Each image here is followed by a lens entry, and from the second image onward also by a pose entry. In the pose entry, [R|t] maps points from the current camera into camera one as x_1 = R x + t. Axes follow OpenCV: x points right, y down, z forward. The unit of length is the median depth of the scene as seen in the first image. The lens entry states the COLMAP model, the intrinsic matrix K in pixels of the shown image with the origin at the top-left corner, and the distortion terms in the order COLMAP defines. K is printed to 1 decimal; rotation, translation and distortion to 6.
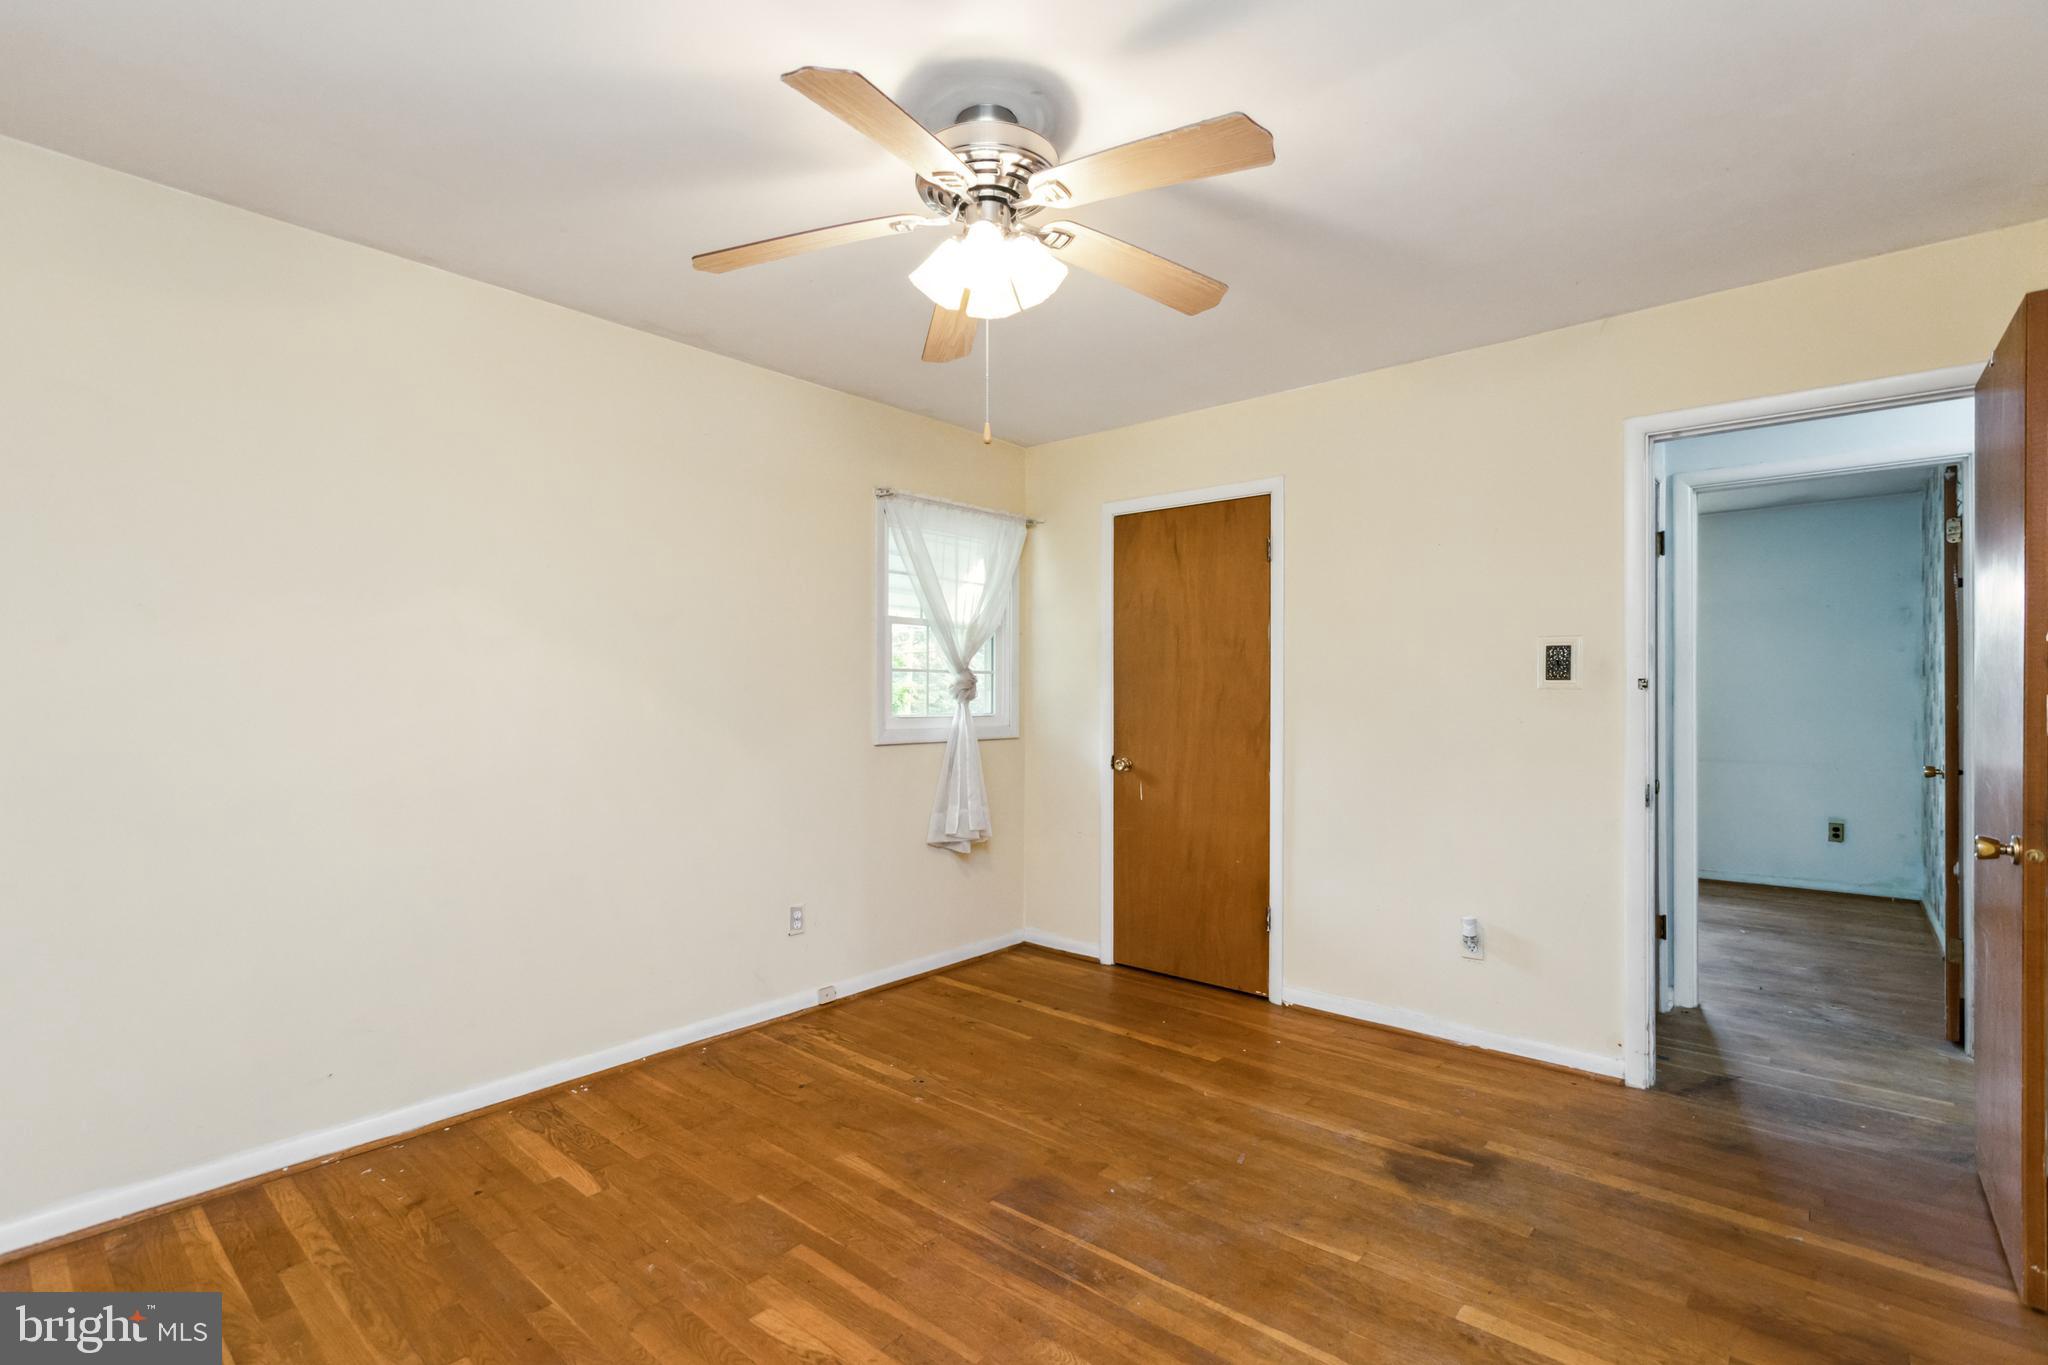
lens RADIAL K [[924.3, 0, 1030.9], [0, 924.3, 695.2], [0, 0, 1]] dist [-0.001891, -0.001164]
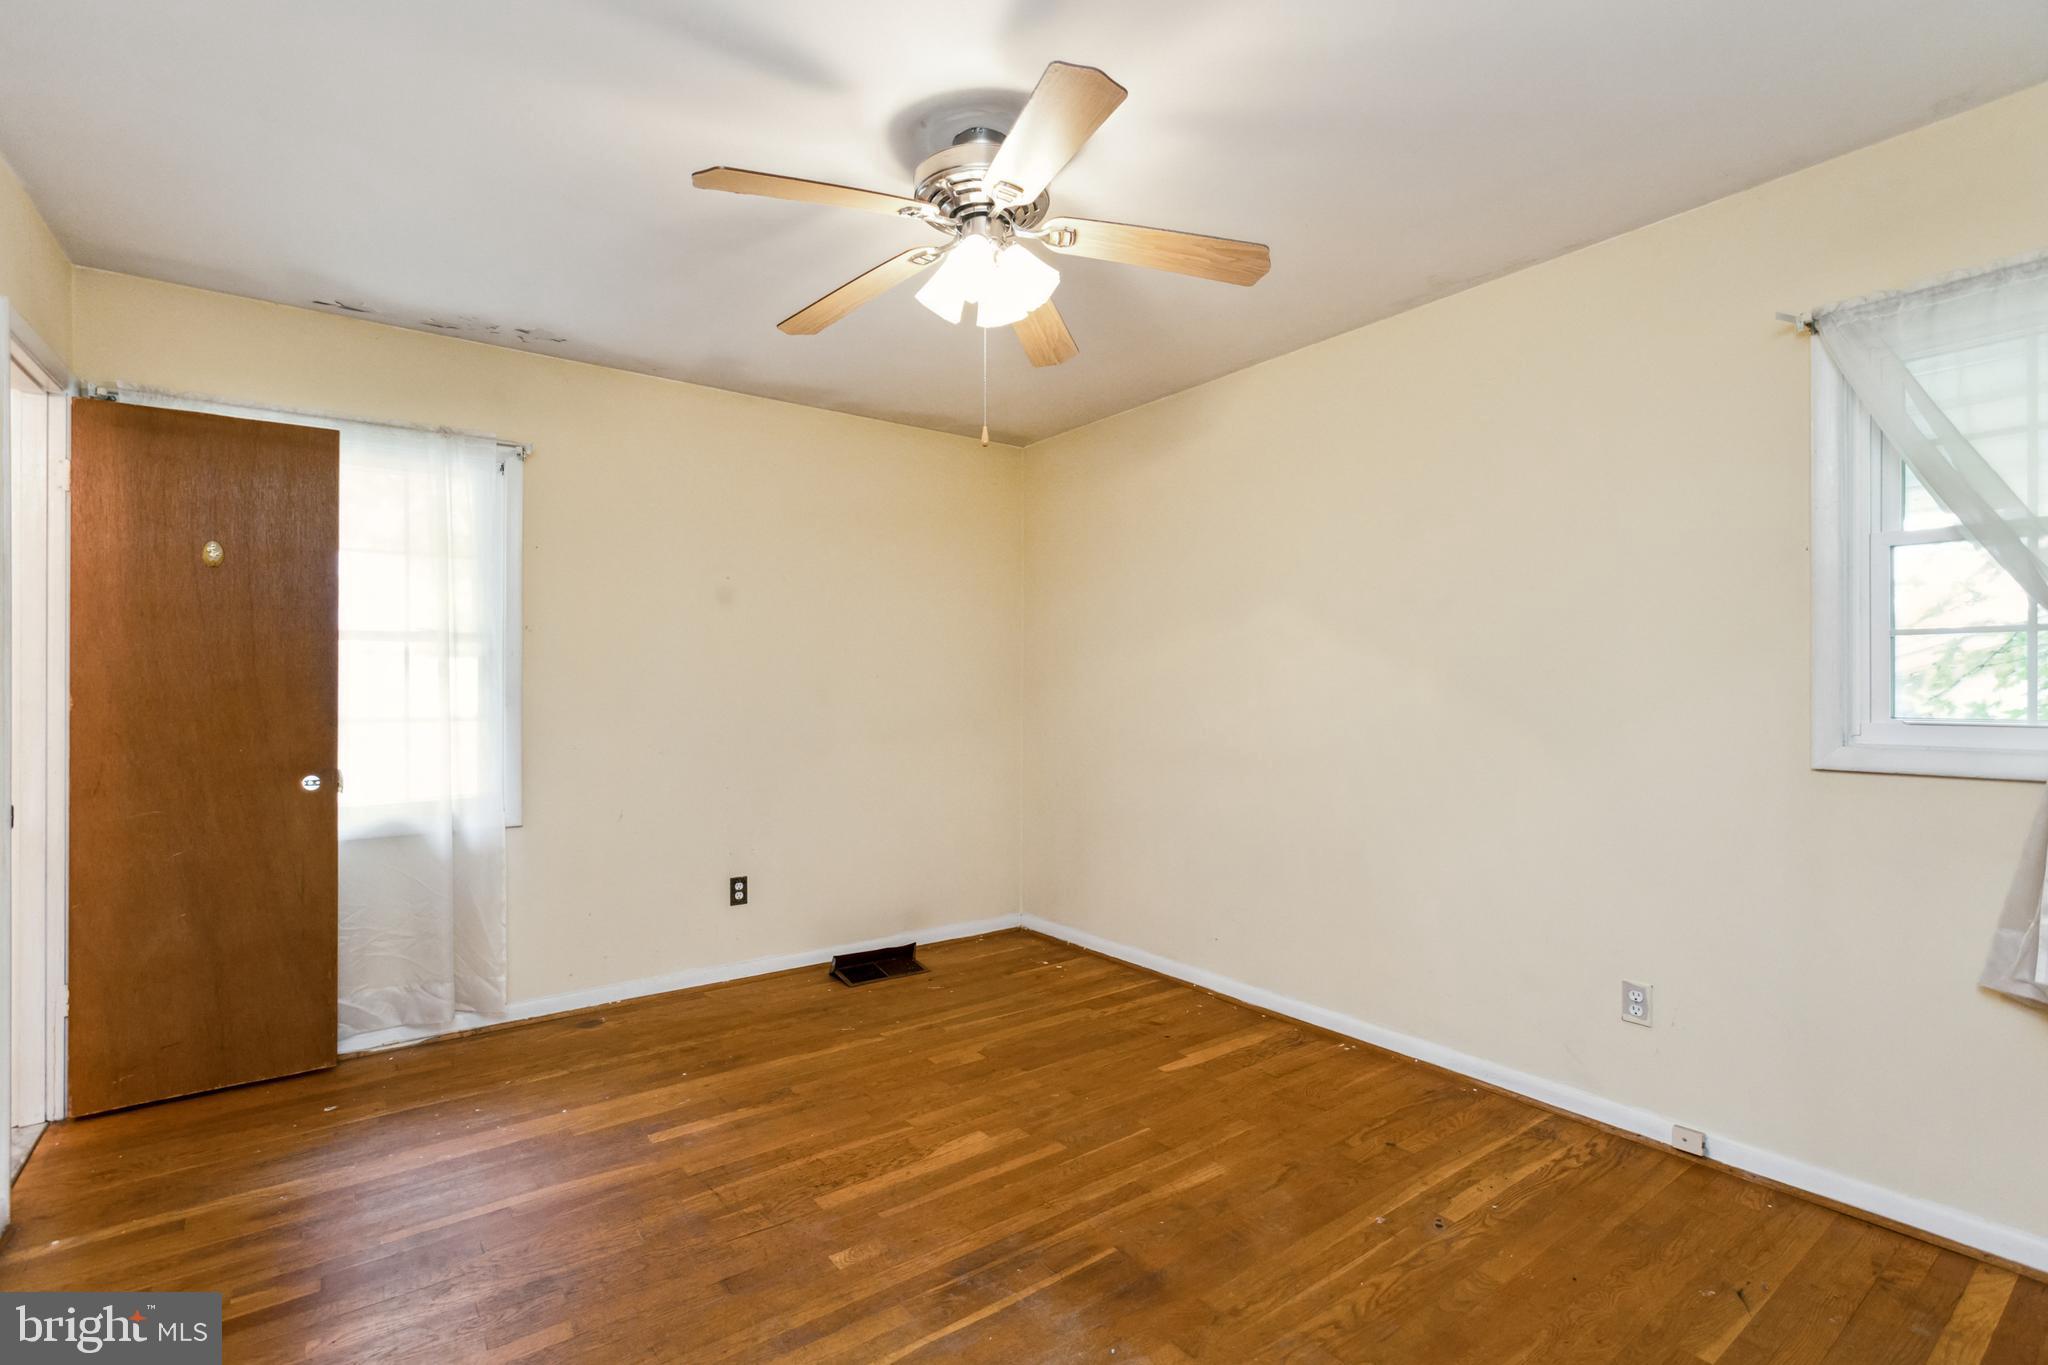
lens RADIAL K [[938.7, 0, 1024.0], [0, 938.7, 682.5], [0, 0, 1]] dist [0.000736, -0.000610]
pose [[-0.212897, -0.004727, -0.977063, 0.846094], [0.000700, 0.999987, -0.004991, 0.001119], [0.977074, -0.001746, -0.212891, 1.075297]]
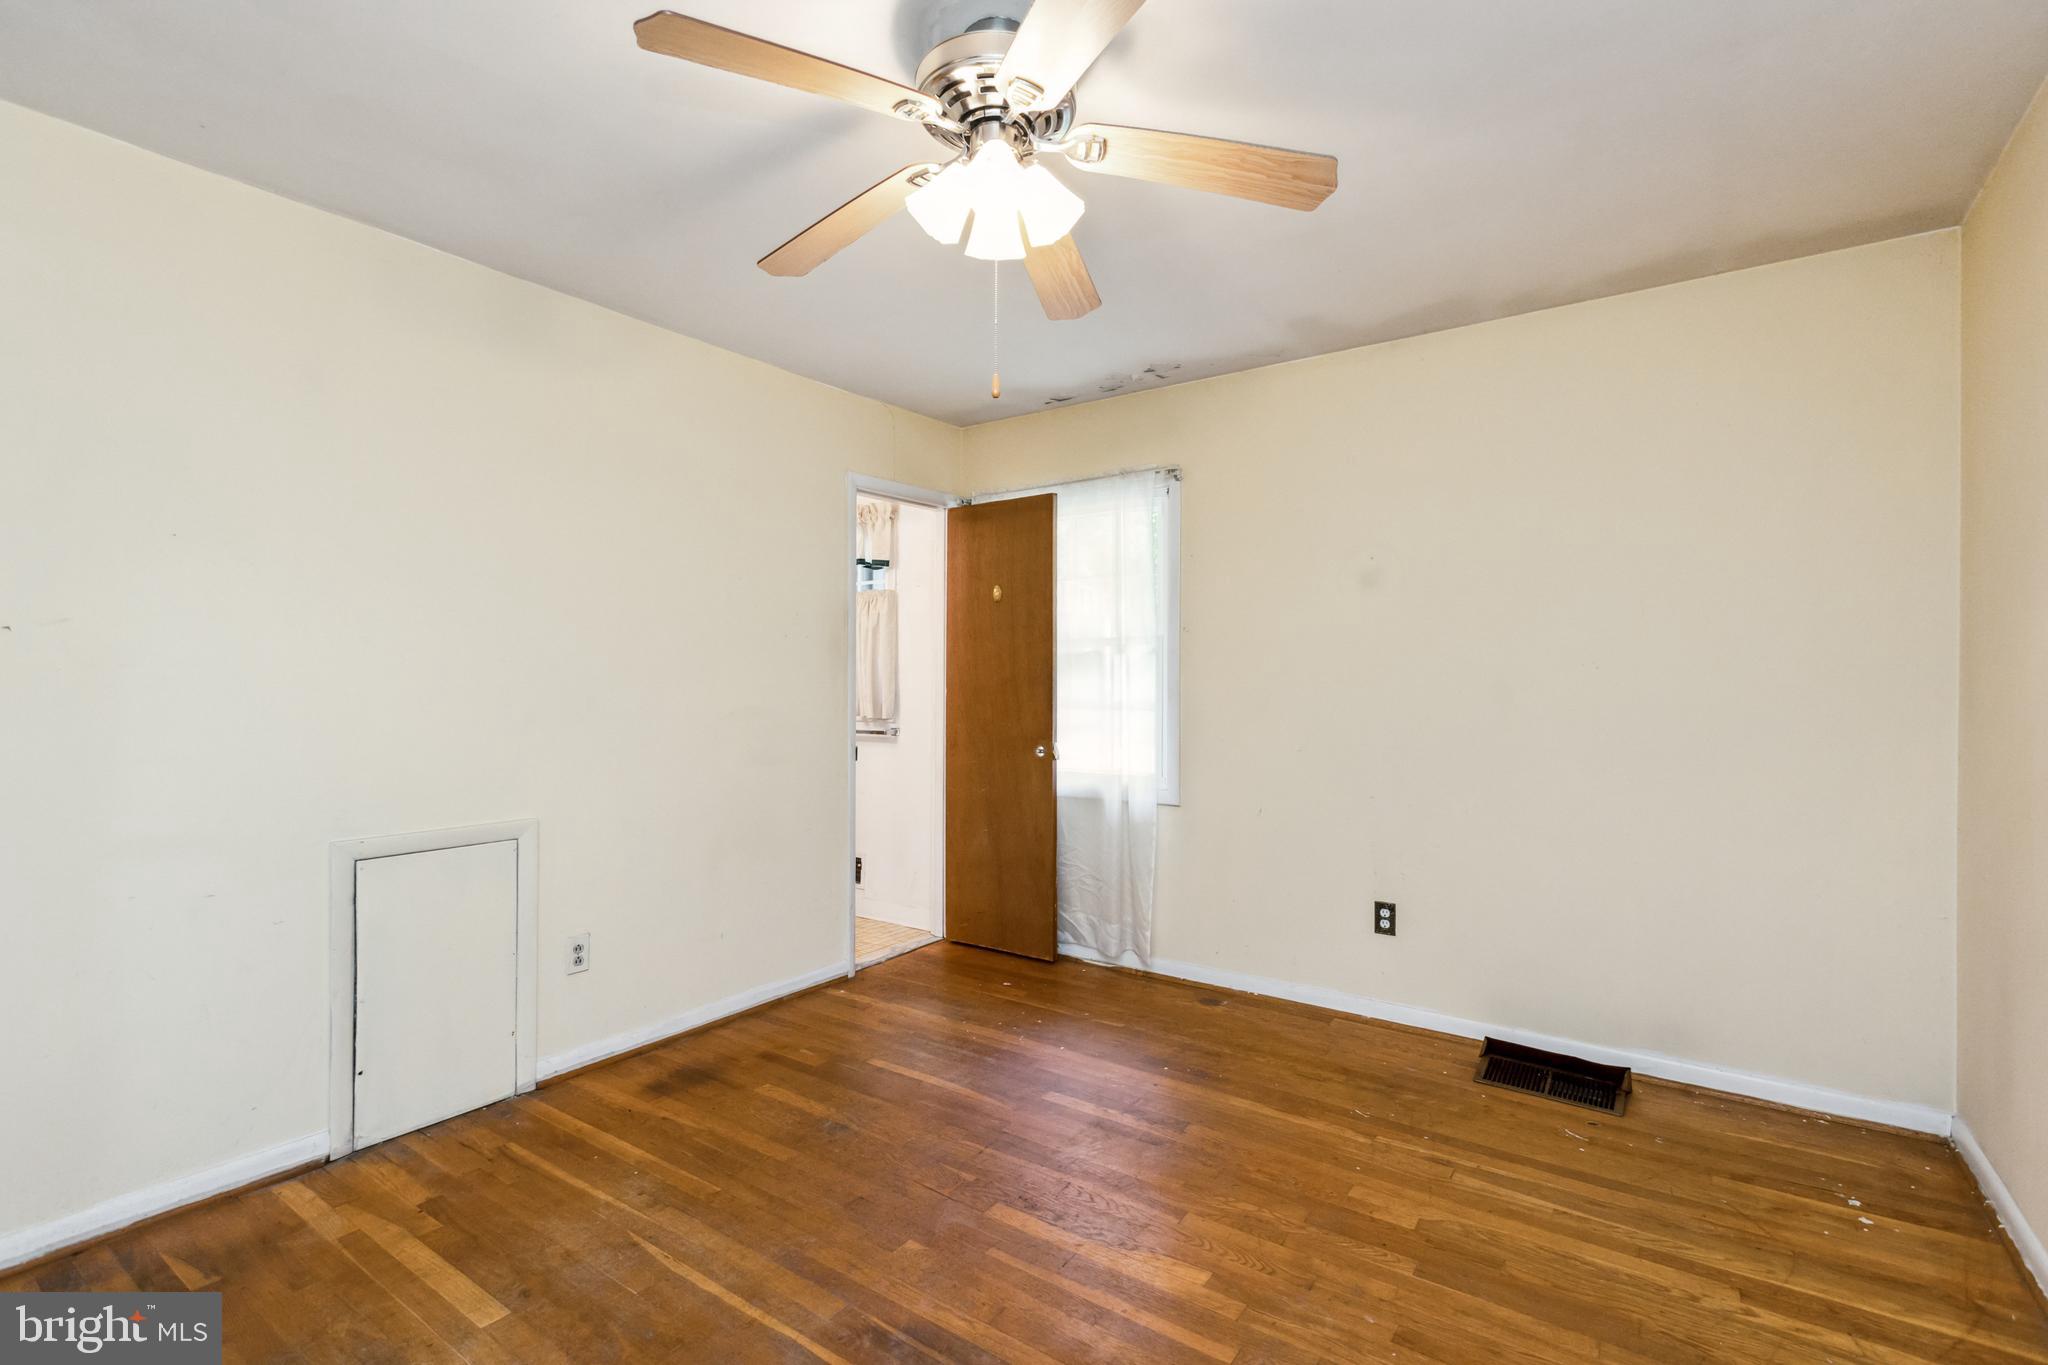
lens RADIAL K [[938.7, 0, 1024.0], [0, 938.7, 682.5], [0, 0, 1]] dist [0.000736, -0.000610]
pose [[-0.996381, 0.000588, -0.085000, -0.000555], [0.000526, 1.000000, 0.000750, -0.000543], [0.085001, 0.000703, -0.996381, 1.609073]]
